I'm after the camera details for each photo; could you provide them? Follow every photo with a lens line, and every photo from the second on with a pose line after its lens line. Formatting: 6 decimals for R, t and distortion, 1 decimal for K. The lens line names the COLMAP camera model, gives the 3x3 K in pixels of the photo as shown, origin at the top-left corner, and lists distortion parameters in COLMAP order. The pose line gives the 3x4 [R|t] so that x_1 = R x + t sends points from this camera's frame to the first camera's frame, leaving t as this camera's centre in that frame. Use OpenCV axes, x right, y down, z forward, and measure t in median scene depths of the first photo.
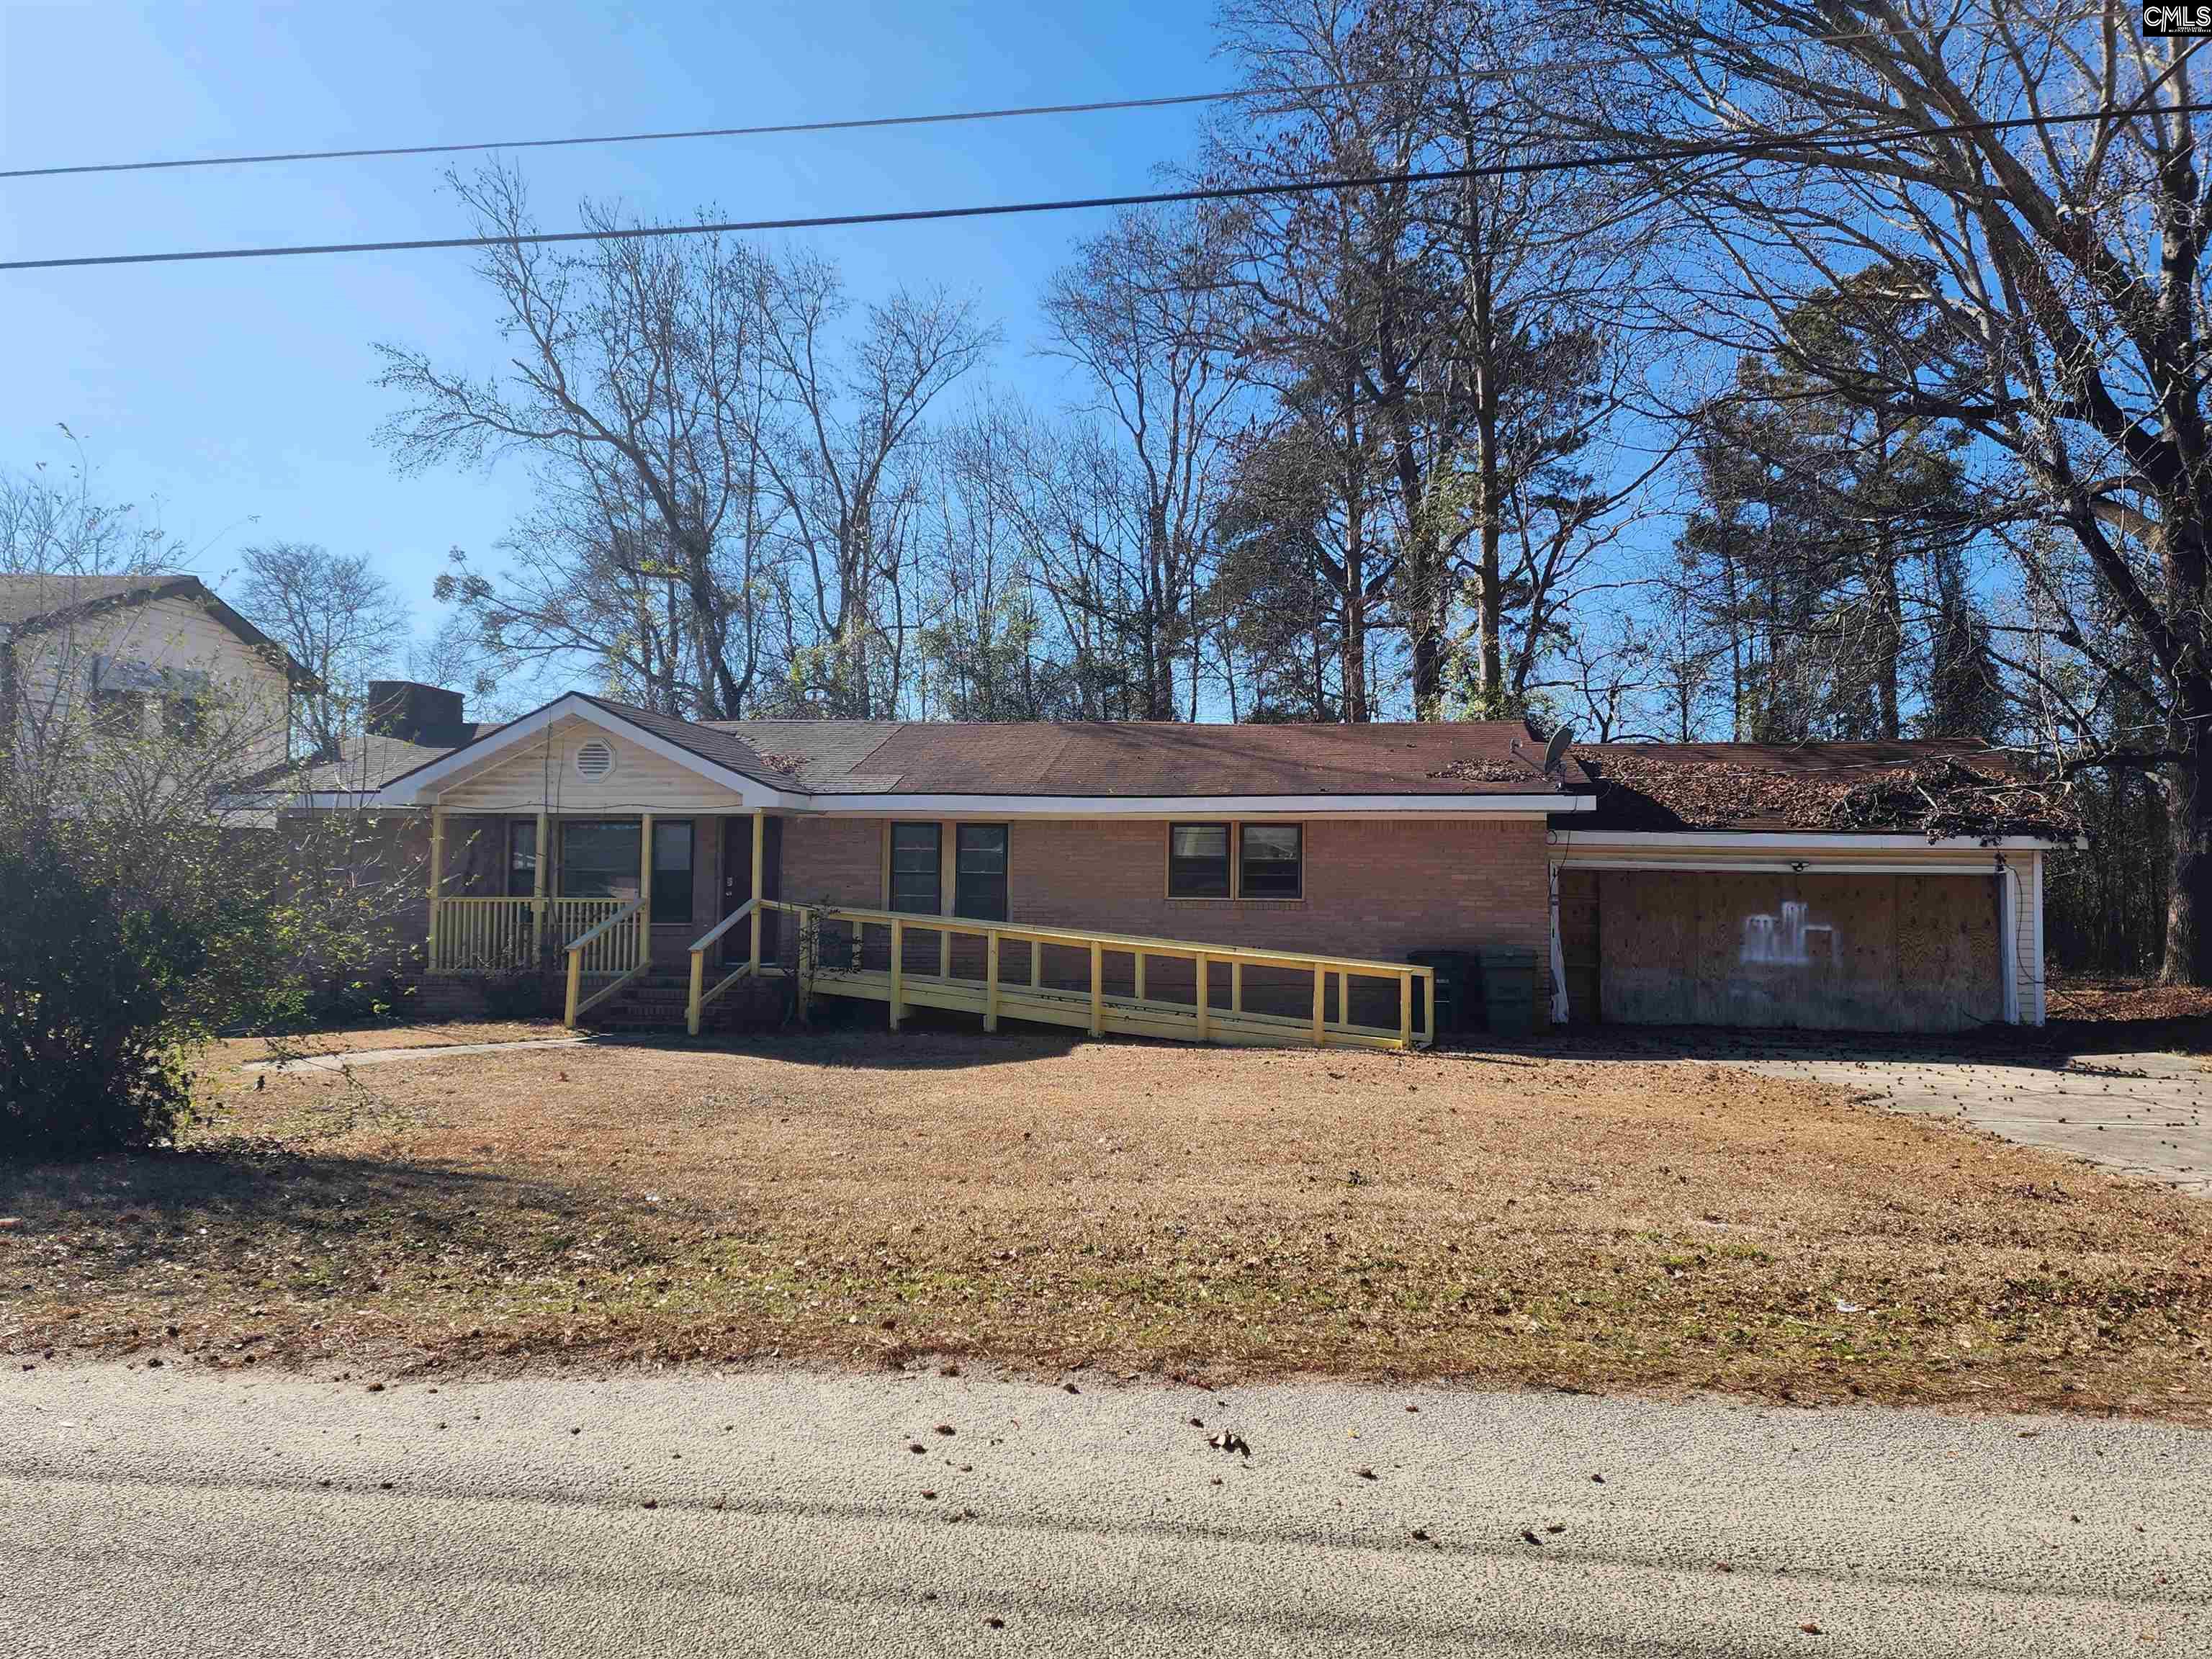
lens RADIAL K [[1489.0, 0, 1106.0], [0, 1489.0, 829.5], [0, 0, 1]] dist [0.036959, -0.002359]
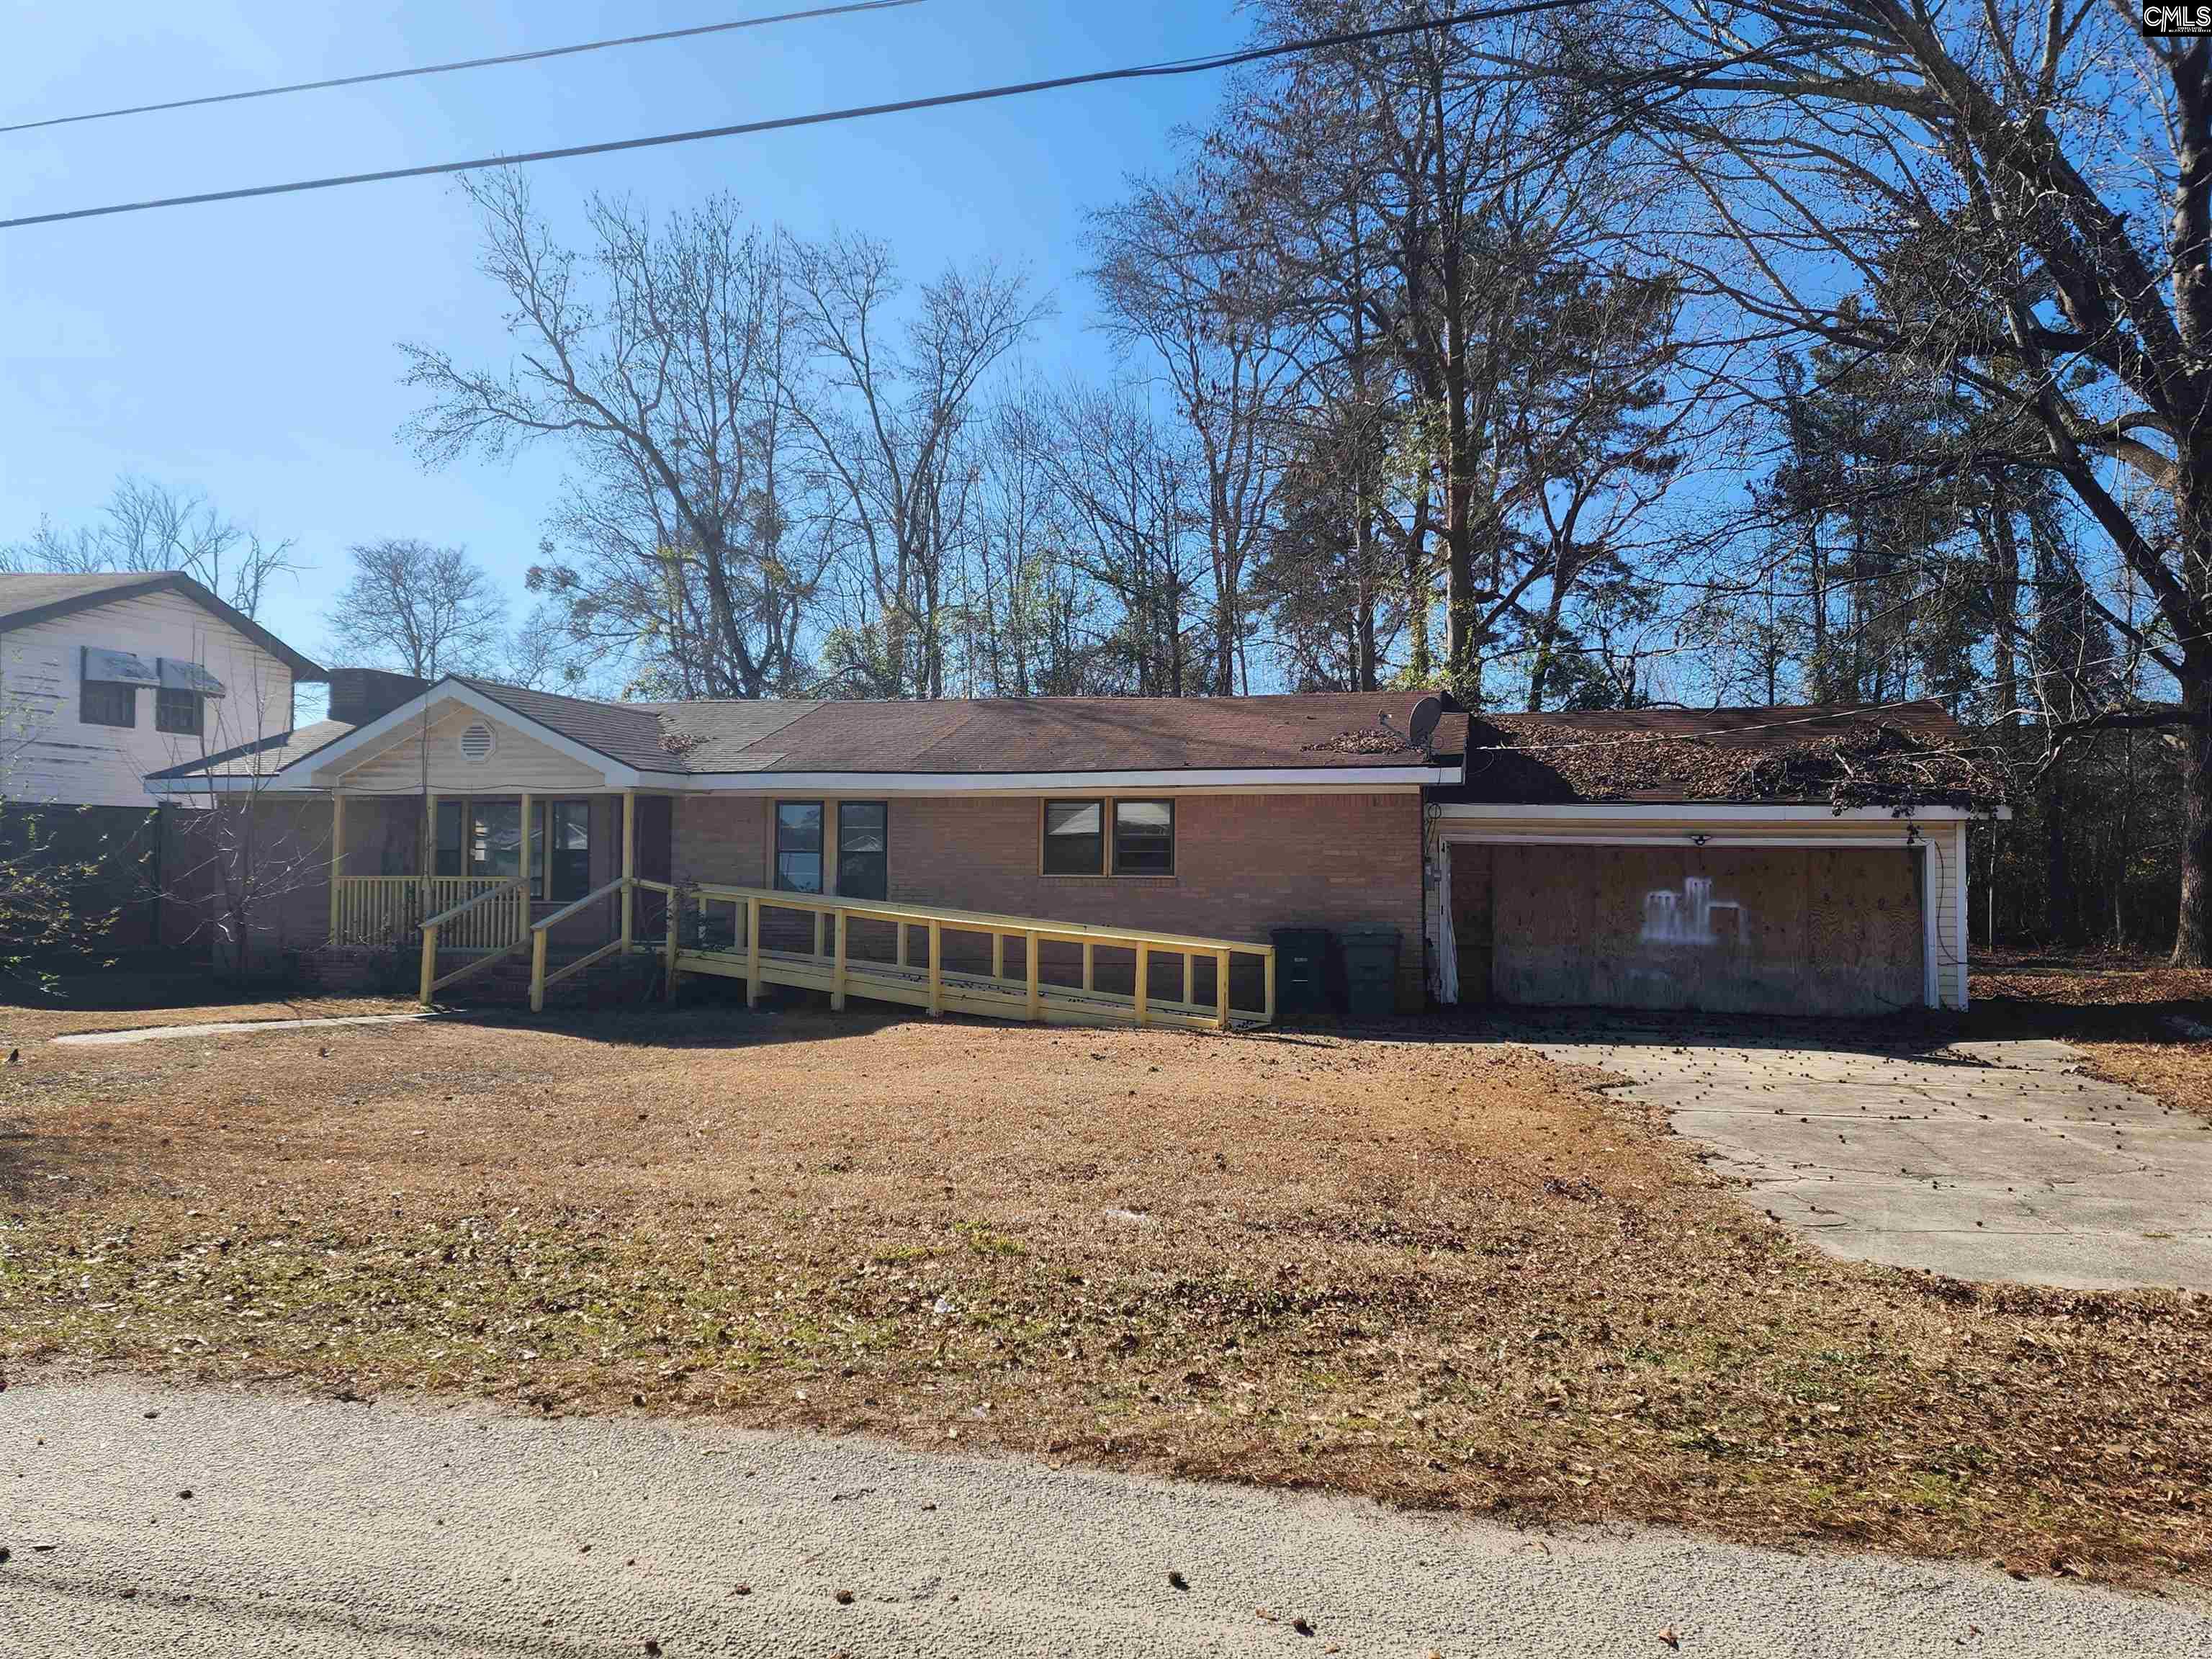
lens RADIAL K [[1489.0, 0, 1106.0], [0, 1489.0, 829.5], [0, 0, 1]] dist [0.036959, -0.002359]
pose [[0.994590, -0.006131, -0.103695, 0.182594], [0.007680, 0.999865, 0.014540, 0.001569], [0.103592, -0.015258, 0.994503, 0.023469]]
